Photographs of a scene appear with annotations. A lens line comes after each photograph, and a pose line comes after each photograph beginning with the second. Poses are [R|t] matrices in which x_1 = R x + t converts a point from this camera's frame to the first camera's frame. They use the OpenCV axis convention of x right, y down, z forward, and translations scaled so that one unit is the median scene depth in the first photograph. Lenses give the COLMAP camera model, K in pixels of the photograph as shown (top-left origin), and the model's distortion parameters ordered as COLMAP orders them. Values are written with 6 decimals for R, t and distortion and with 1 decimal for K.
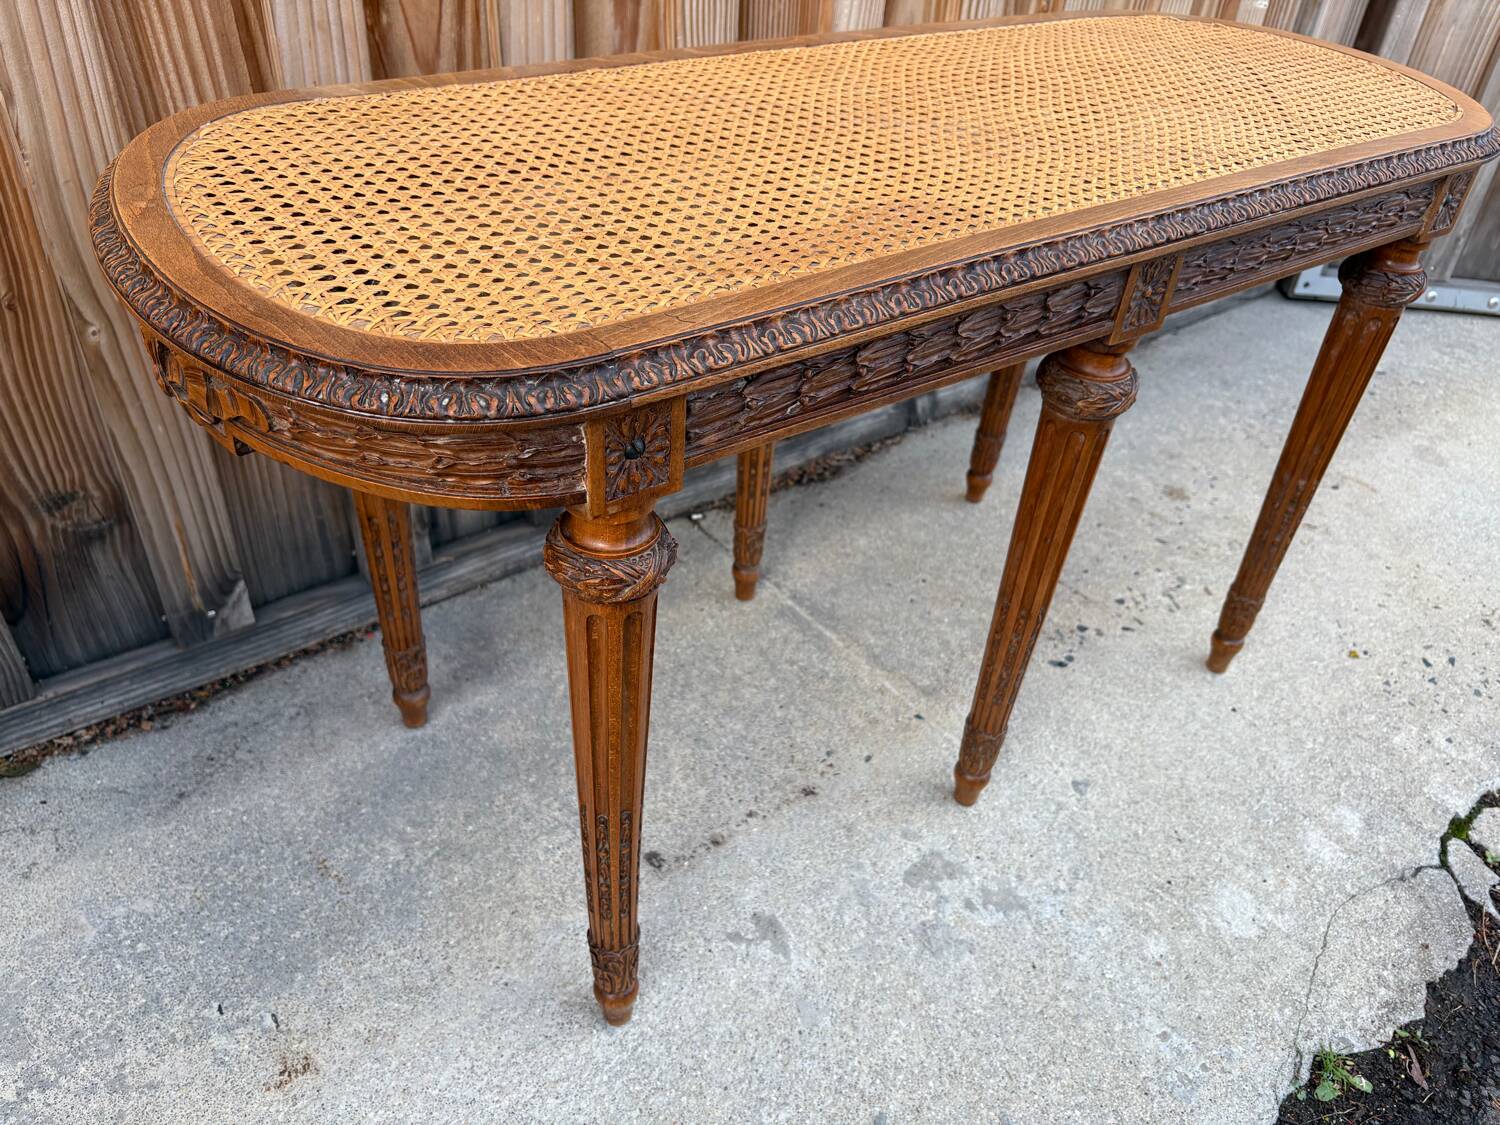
lens RADIAL K [[1148.6, 0, 750.1], [0, 1148.6, 570.7], [0, 0, 1]] dist [0.025285, -0.020301]
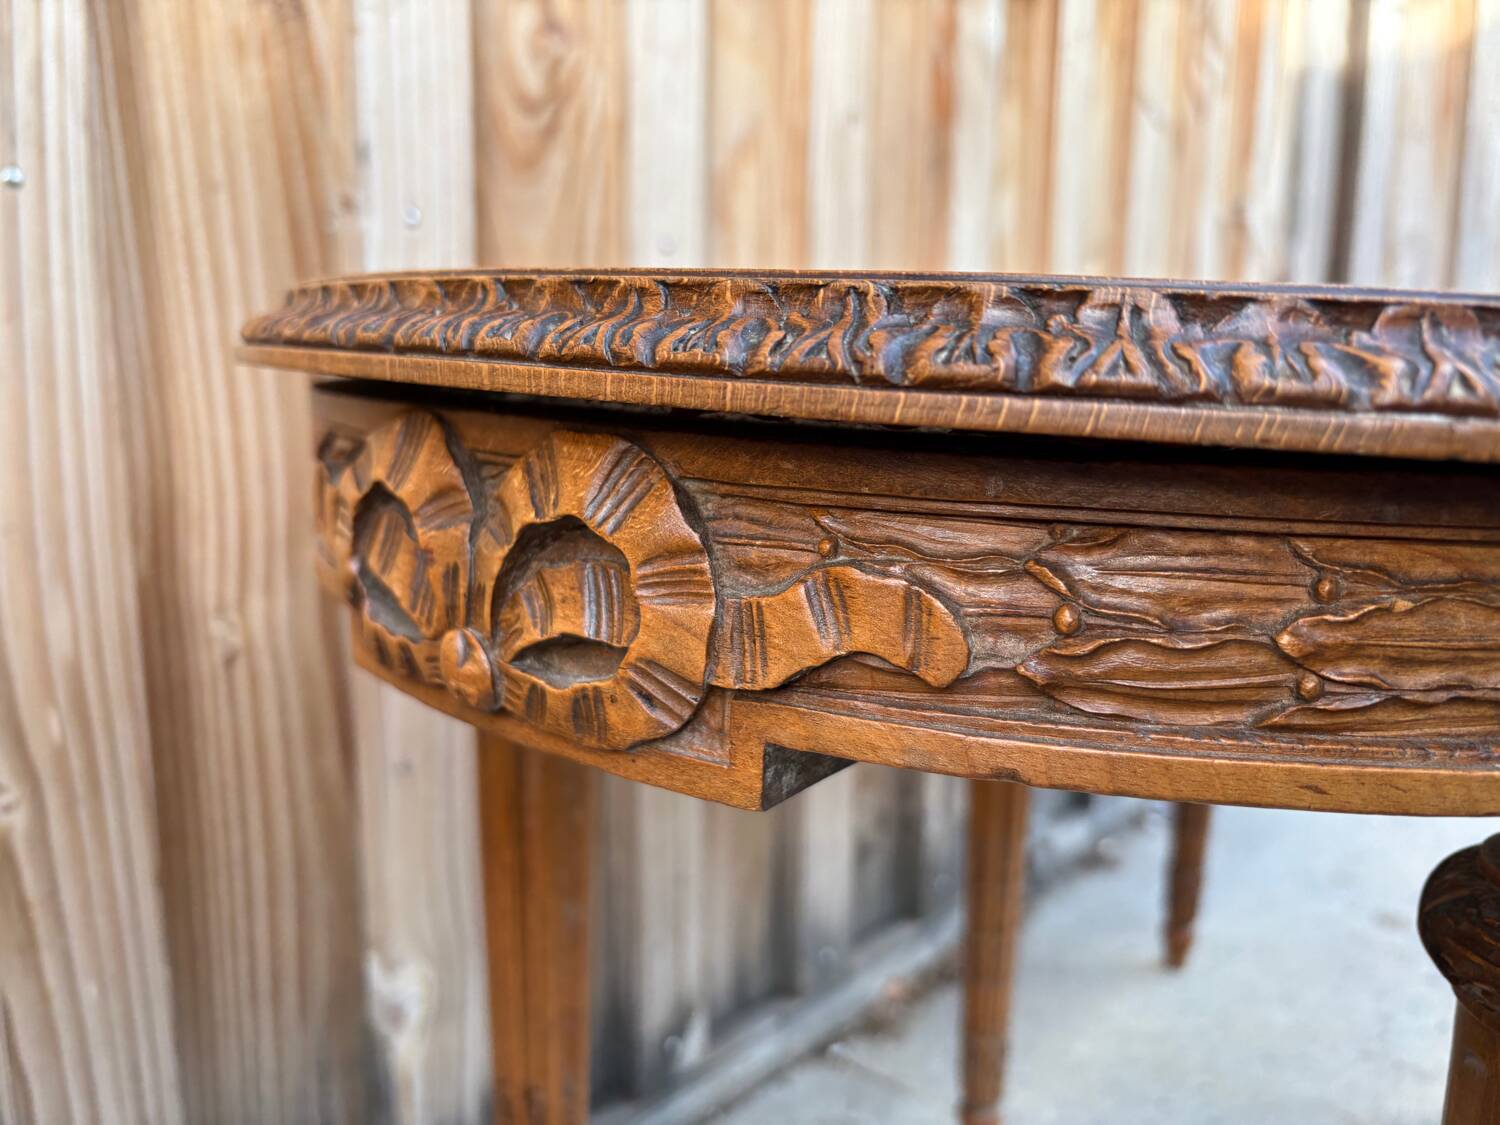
lens RADIAL K [[1158.5, 0, 750.0], [0, 1158.5, 562.5], [0, 0, 1]] dist [0.134095, -0.233442]
pose [[0.975522, -0.091072, 0.200156, -0.300255], [0.172238, 0.882323, -0.437996, -0.006252], [-0.136713, 0.461750, 0.876411, 0.384149]]
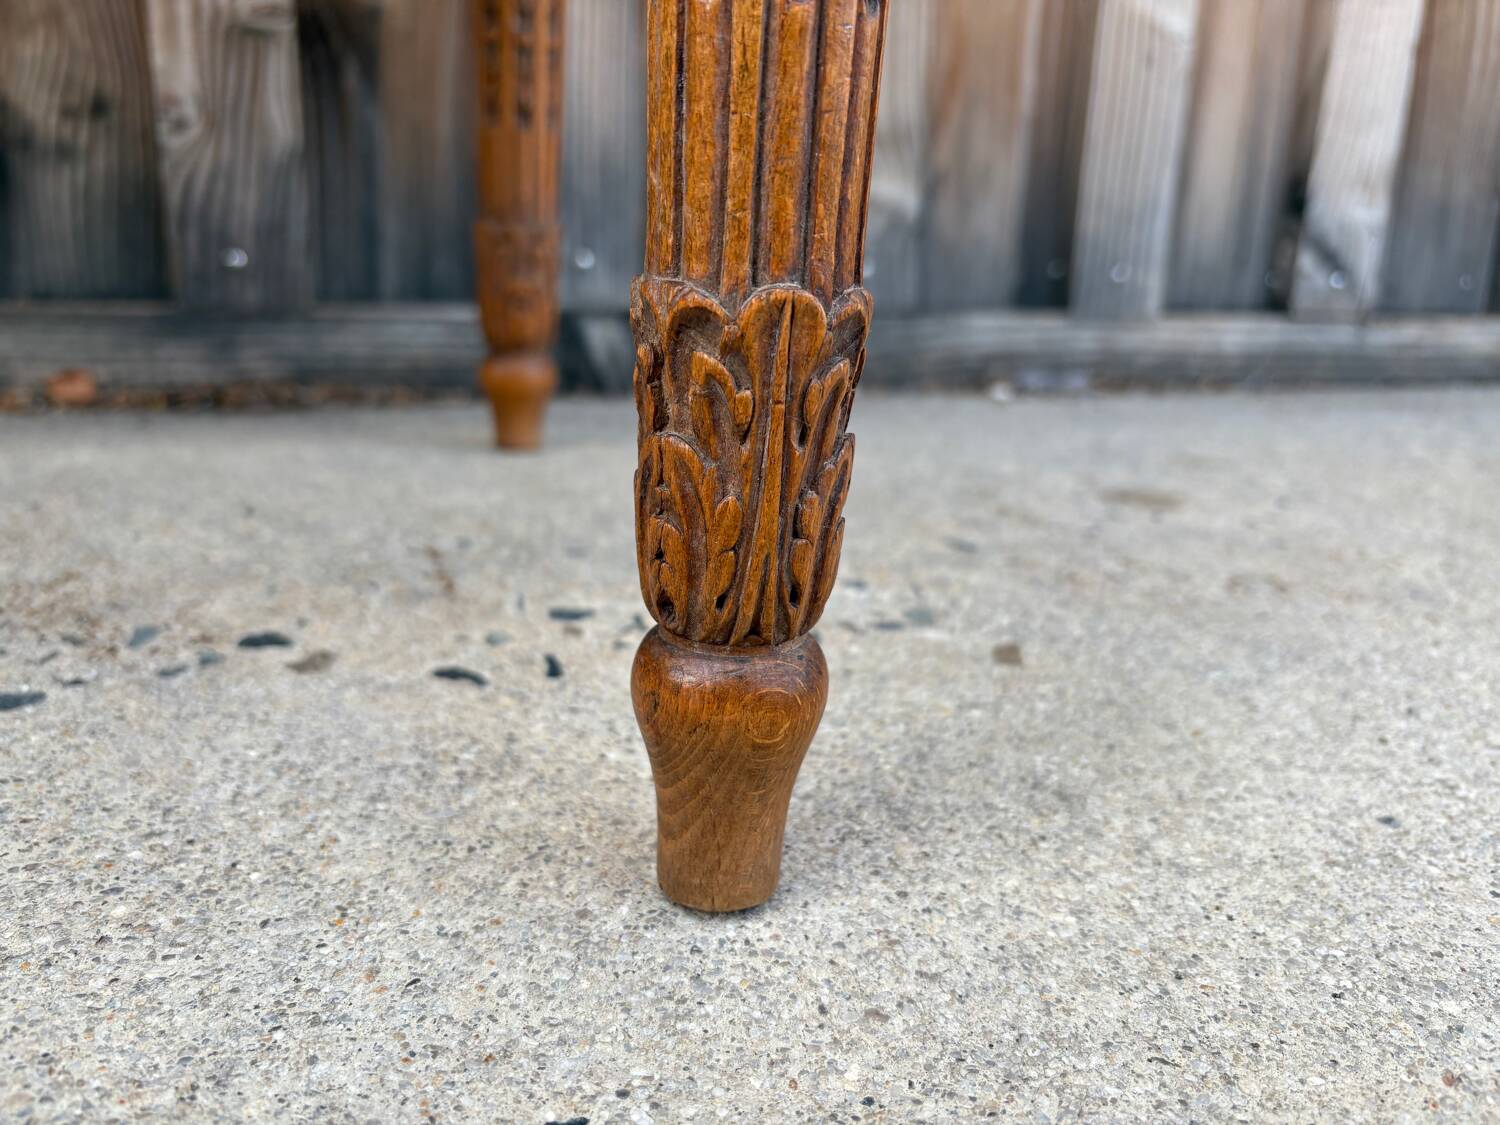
lens RADIAL K [[1186.3, 0, 750.0], [0, 1186.3, 562.5], [0, 0, 1]] dist [0.006283, -0.035384]
pose [[0.933530, 0.066101, -0.352352, 0.597708], [-0.196044, 0.917005, -0.347375, 0.128192], [0.300147, 0.393361, 0.869010, 1.074817]]
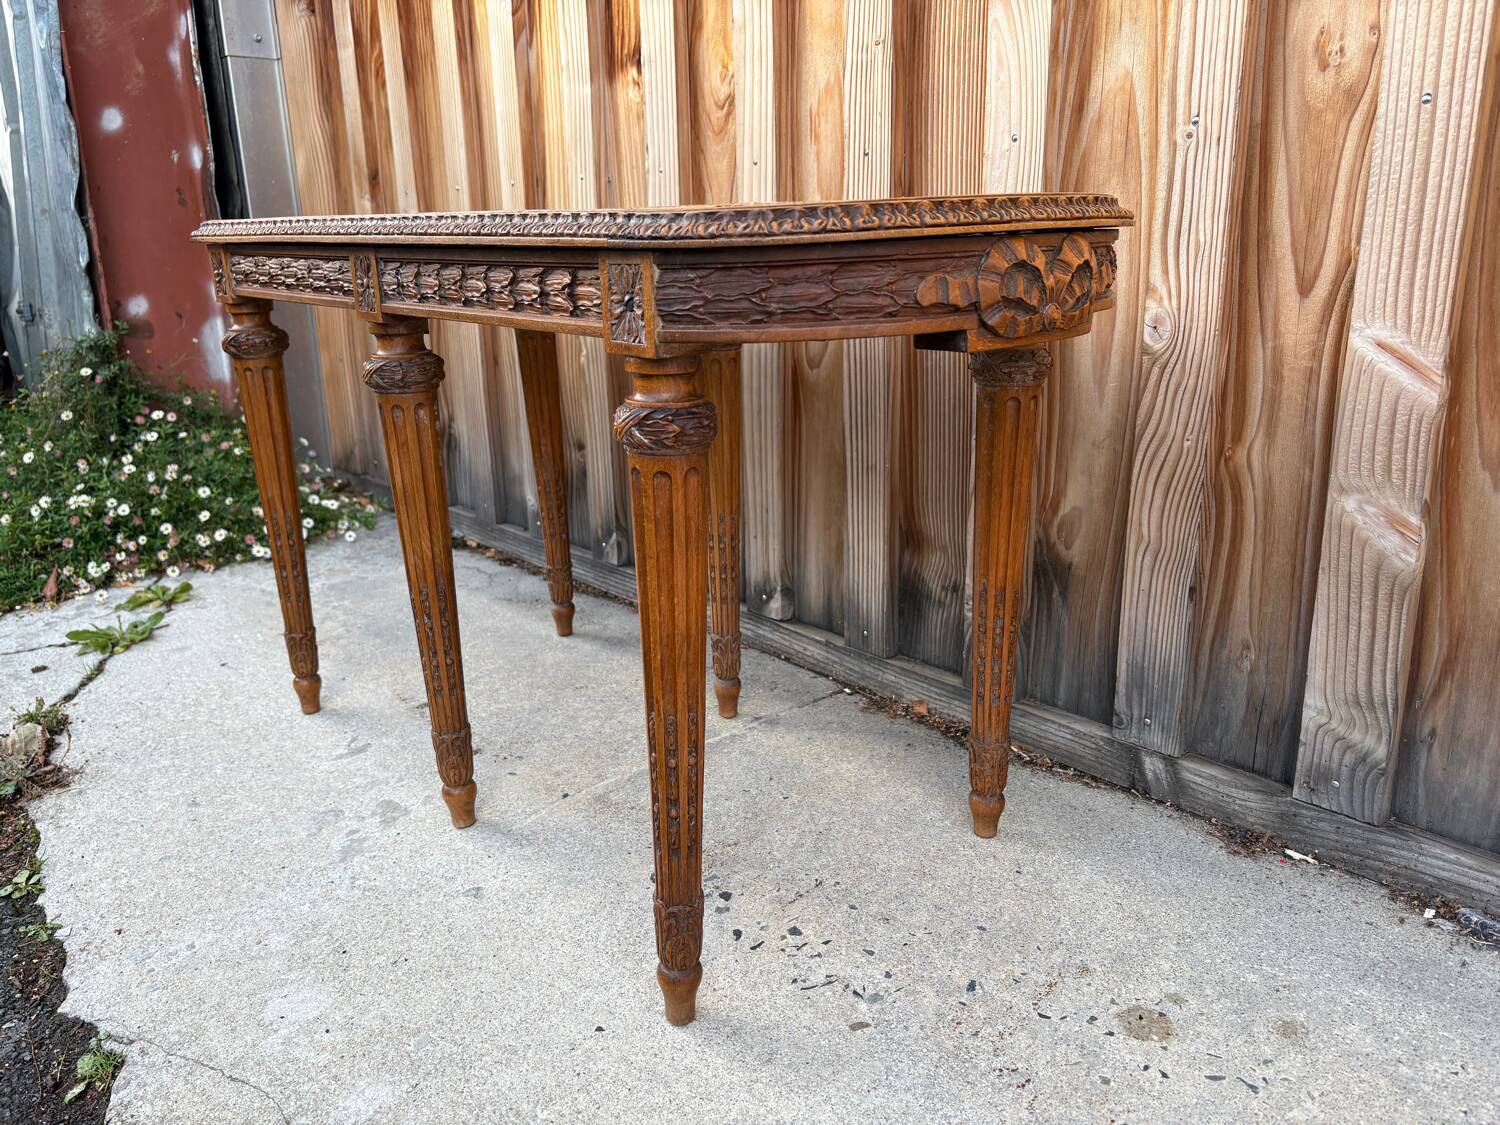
lens RADIAL K [[1141.8, 0, 738.8], [0, 1141.8, 560.4], [0, 0, 1]] dist [0.032816, -0.035788]
pose [[0.070703, 0.212722, -0.974552, 1.299445], [-0.587443, 0.798482, 0.131671, -0.310322], [0.806171, 0.563184, 0.181417, 0.967401]]
